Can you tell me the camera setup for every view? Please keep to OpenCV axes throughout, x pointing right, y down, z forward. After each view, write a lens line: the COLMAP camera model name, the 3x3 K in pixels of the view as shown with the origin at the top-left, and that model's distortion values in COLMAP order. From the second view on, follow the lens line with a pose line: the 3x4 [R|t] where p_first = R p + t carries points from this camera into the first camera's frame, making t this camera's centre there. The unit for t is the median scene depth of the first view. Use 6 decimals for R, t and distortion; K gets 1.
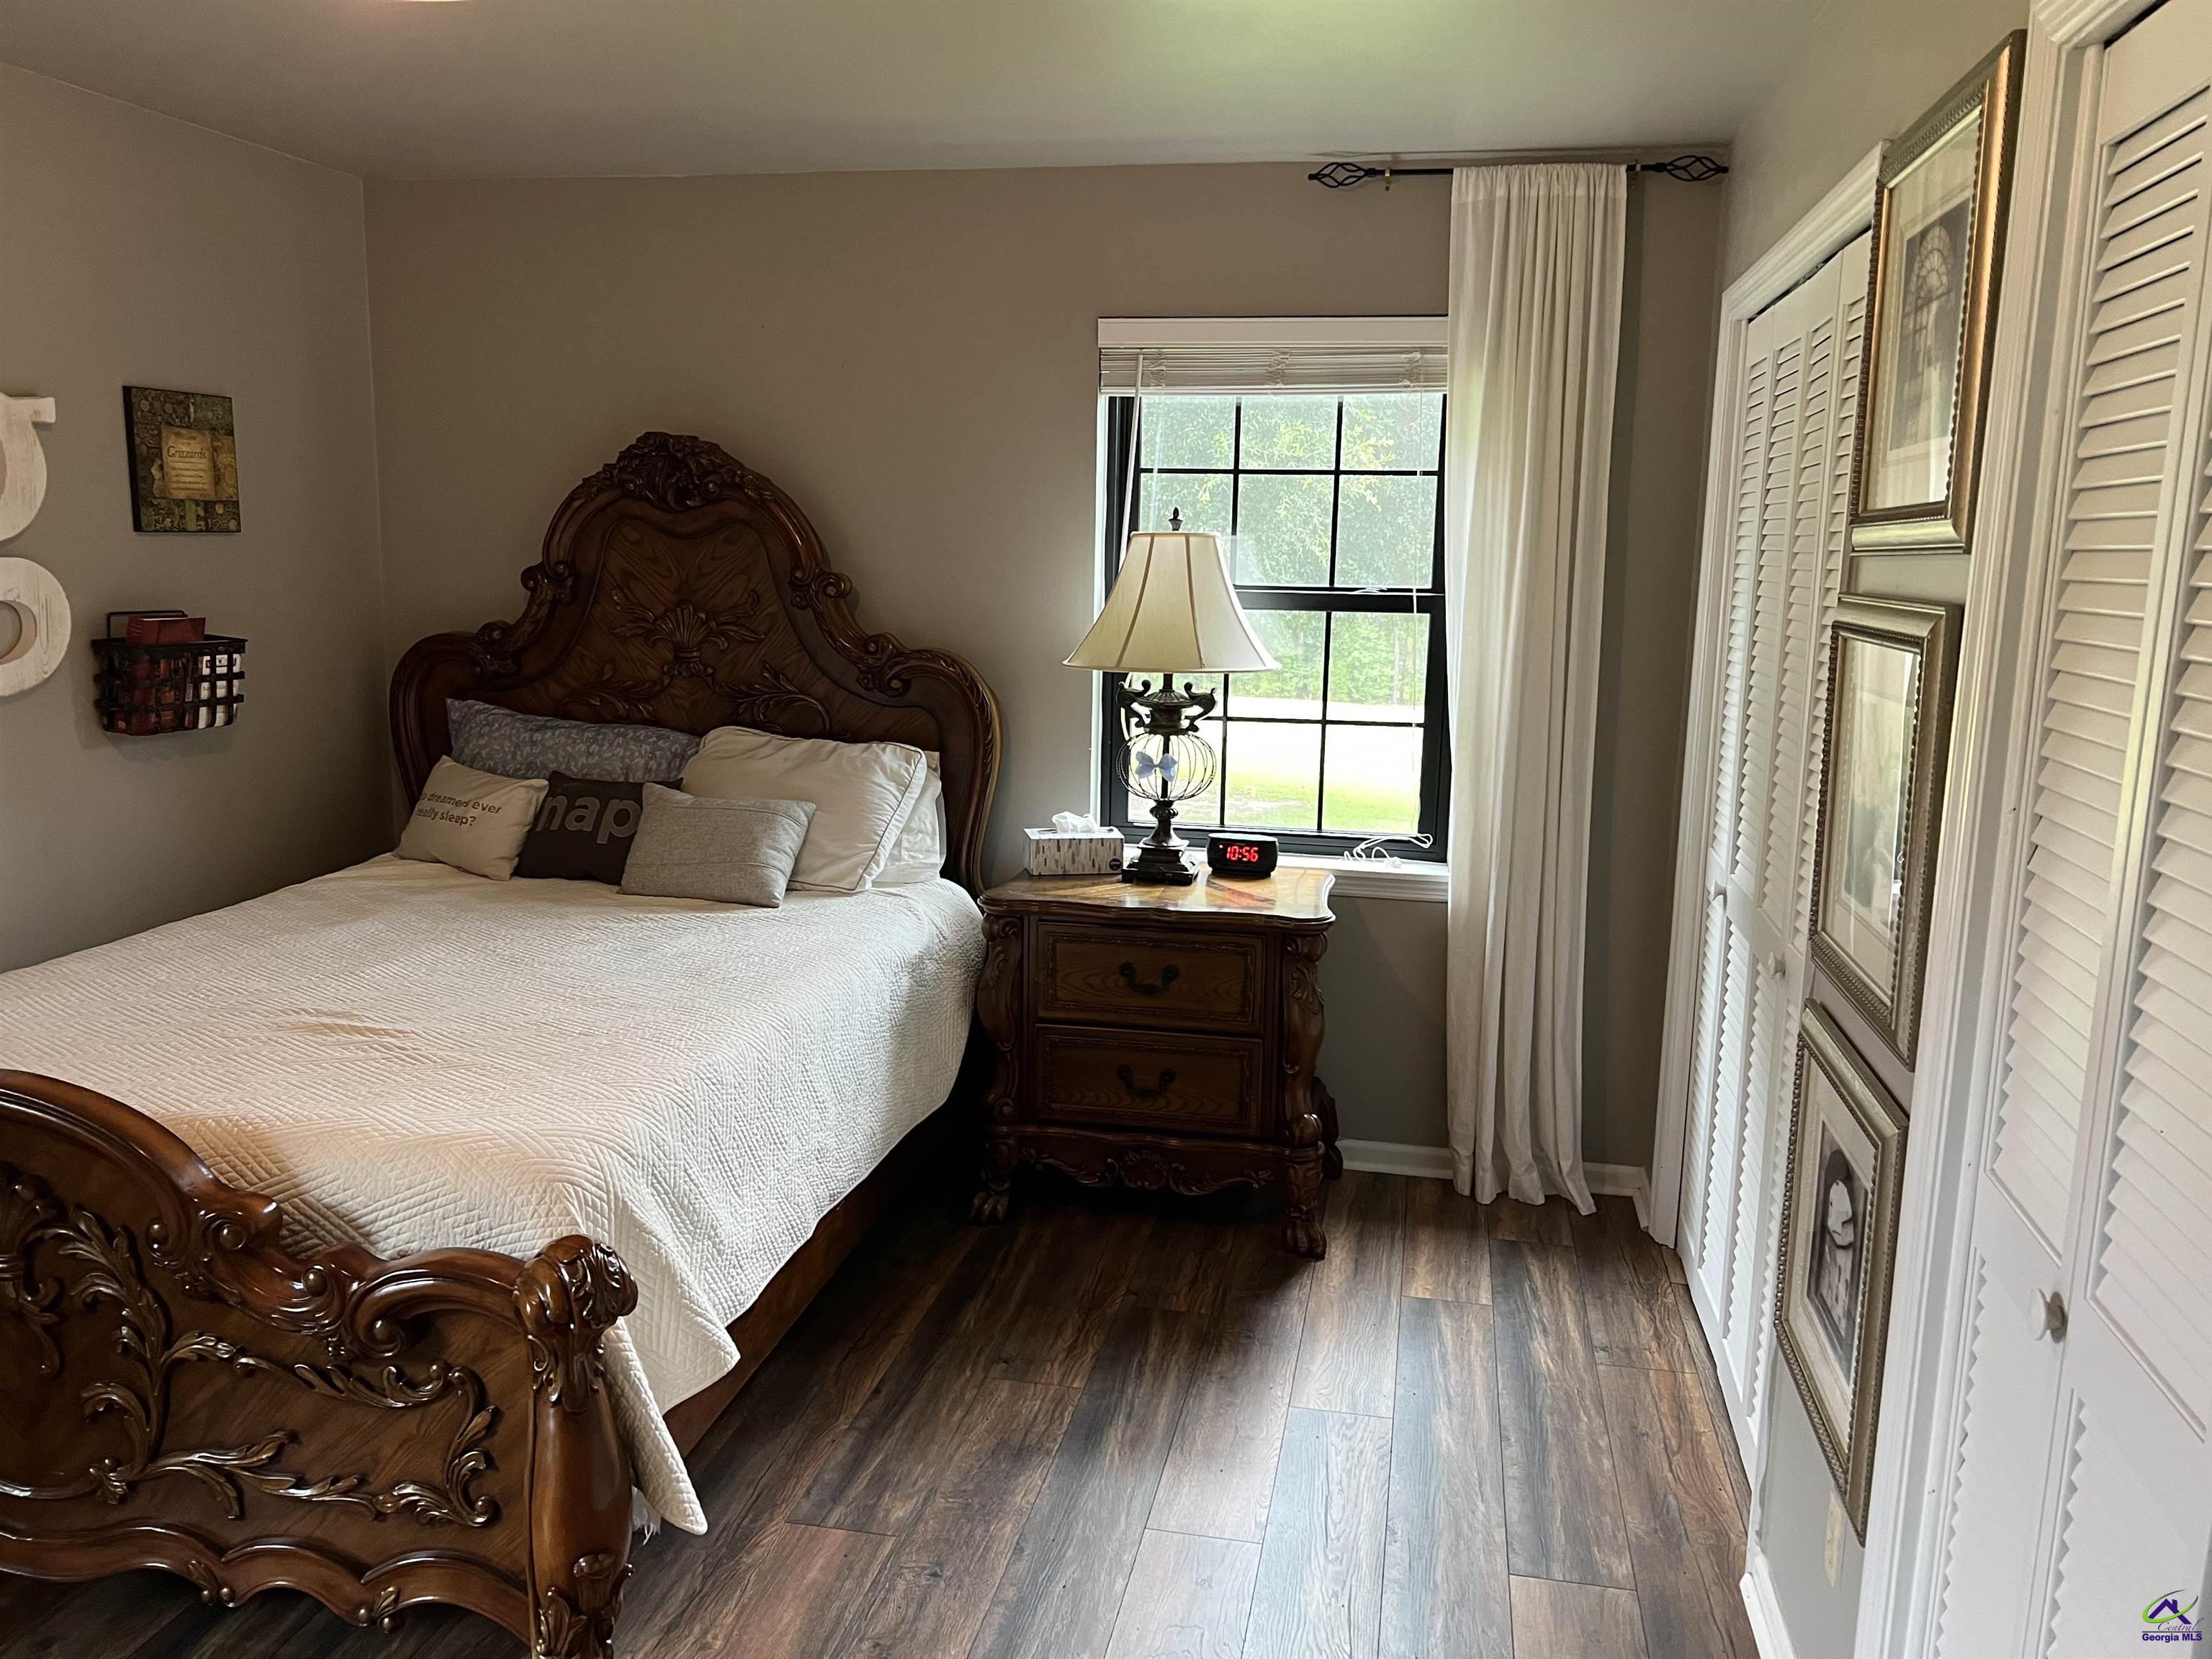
lens RADIAL K [[1641.9, 0, 1100.3], [0, 1641.9, 840.9], [0, 0, 1]] dist [0.040718, -0.054058]
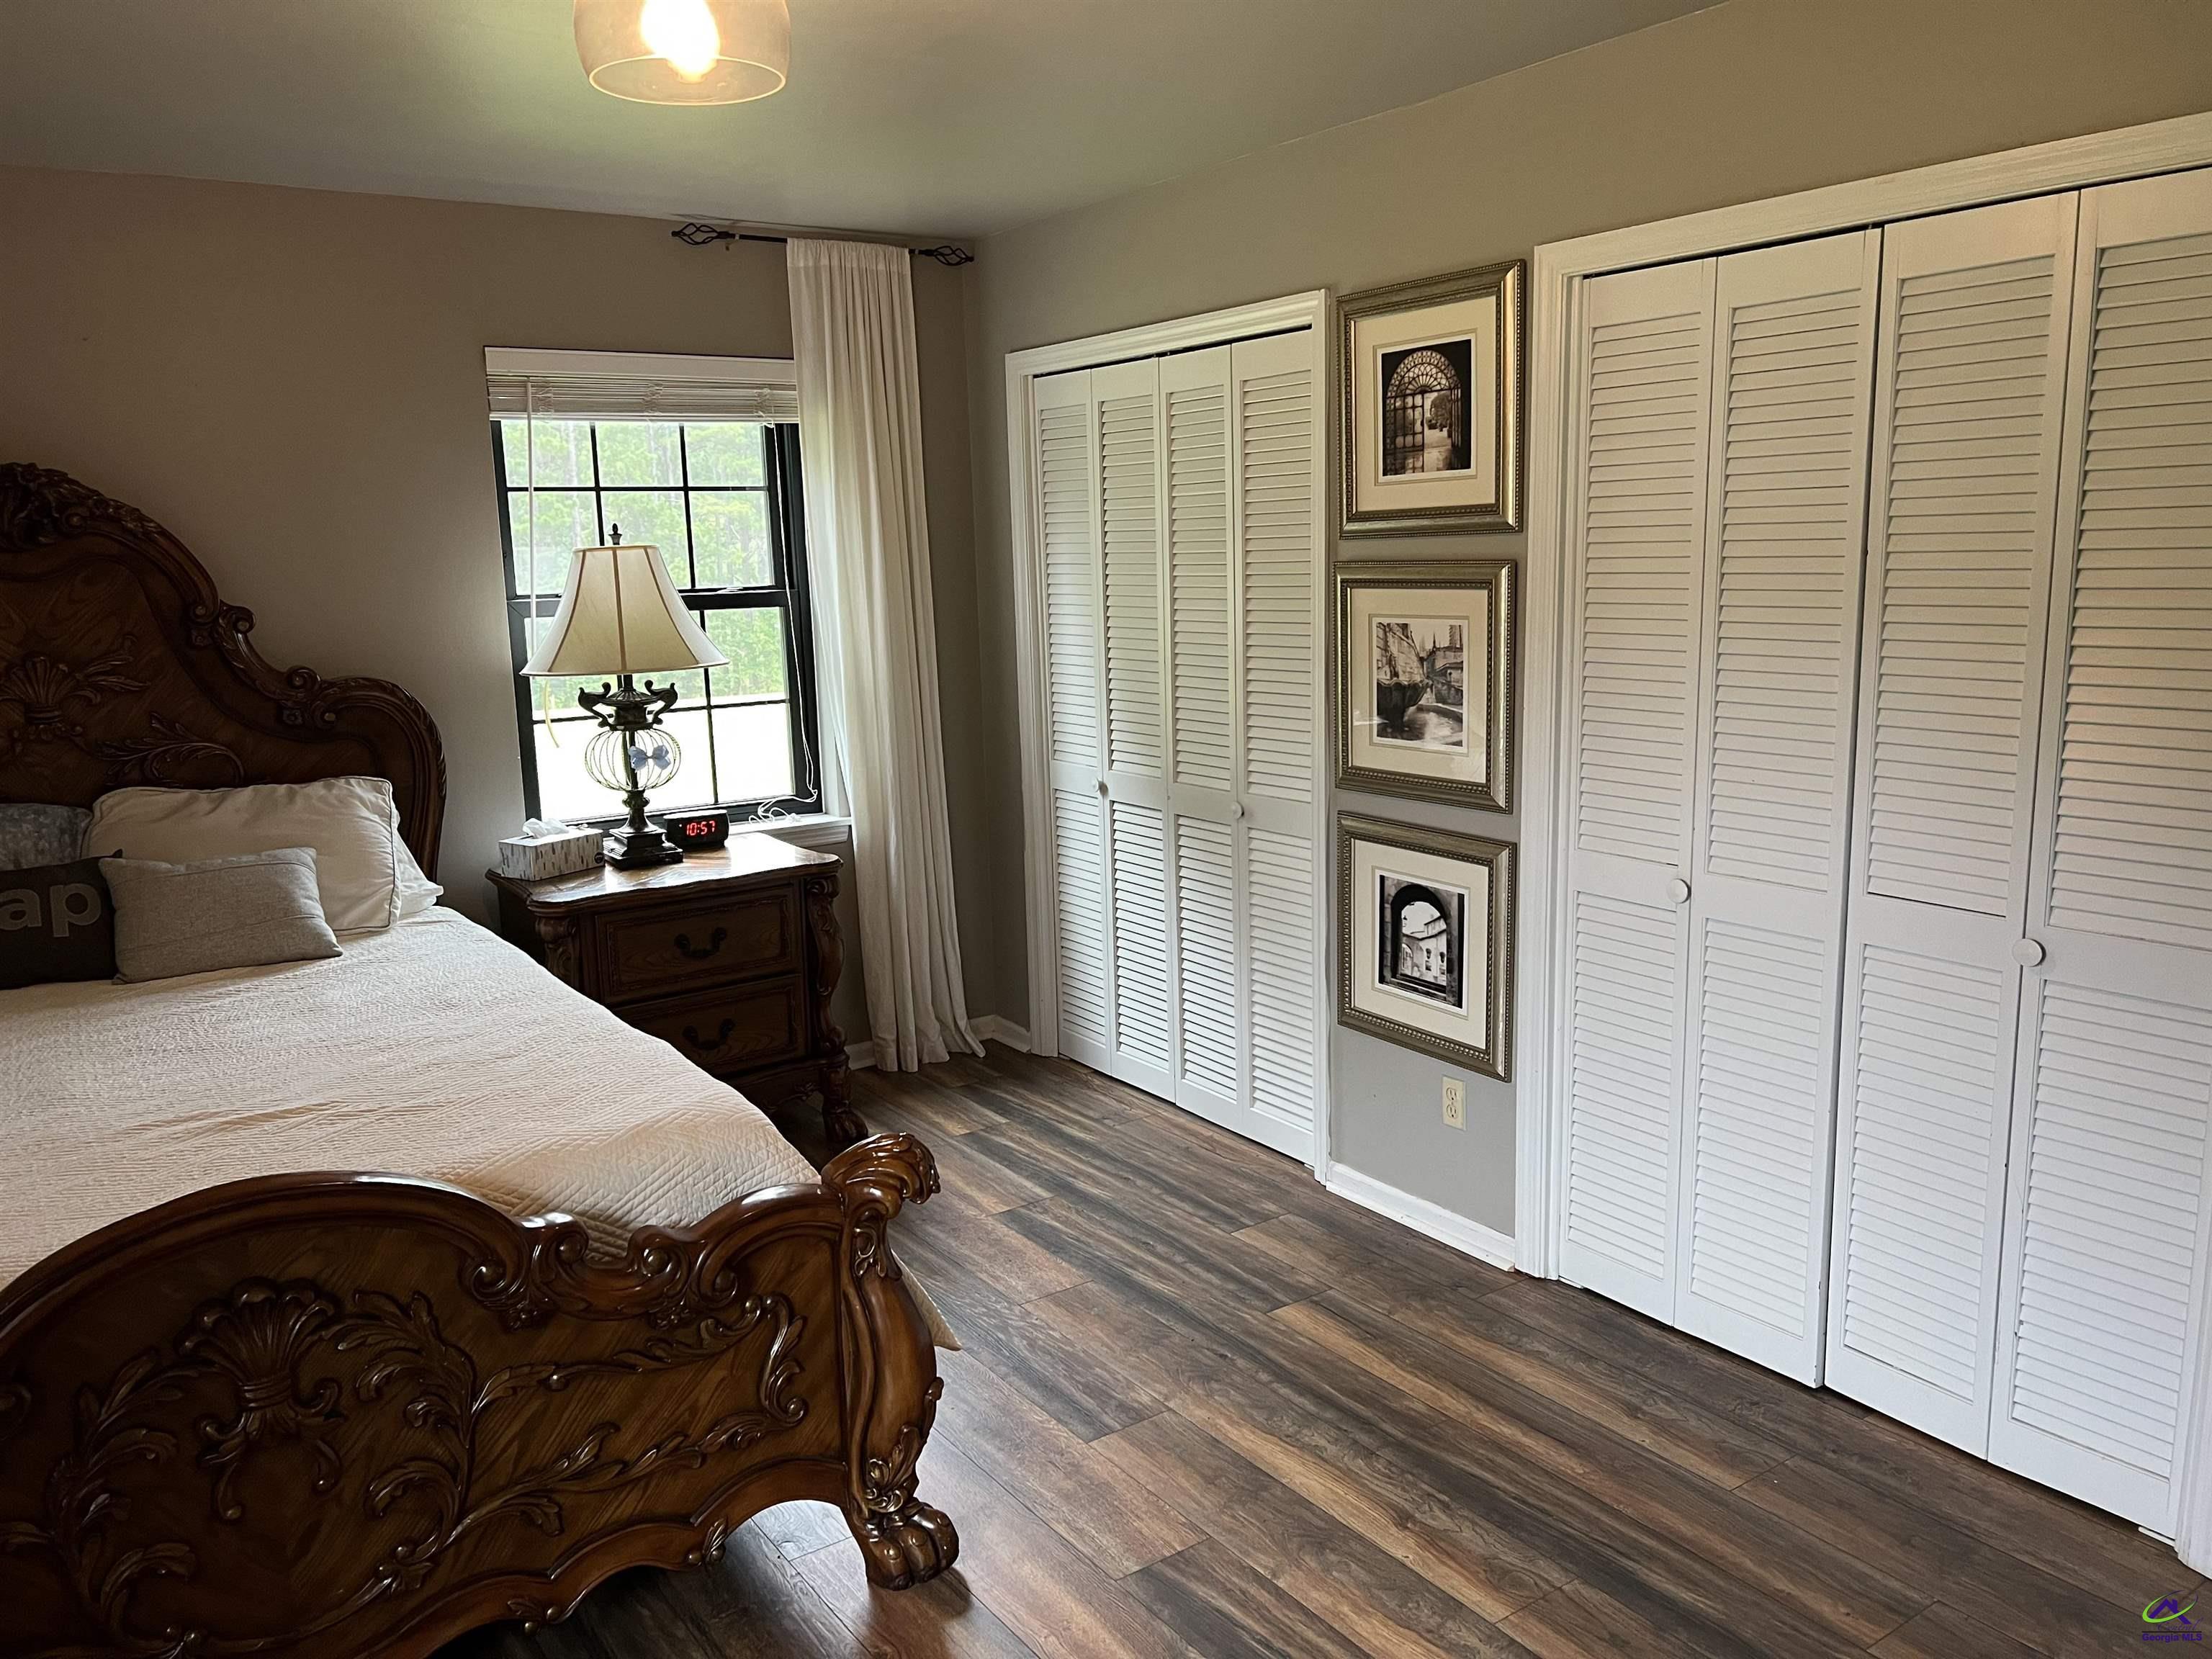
lens RADIAL K [[1665.6, 0, 1102.6], [0, 1665.6, 842.5], [0, 0, 1]] dist [-0.005483, -0.003896]
pose [[0.696793, -0.169072, 0.697061, -0.529854], [0.167511, 0.983306, 0.071054, -0.017905], [-0.697438, 0.067255, 0.713482, -0.003995]]
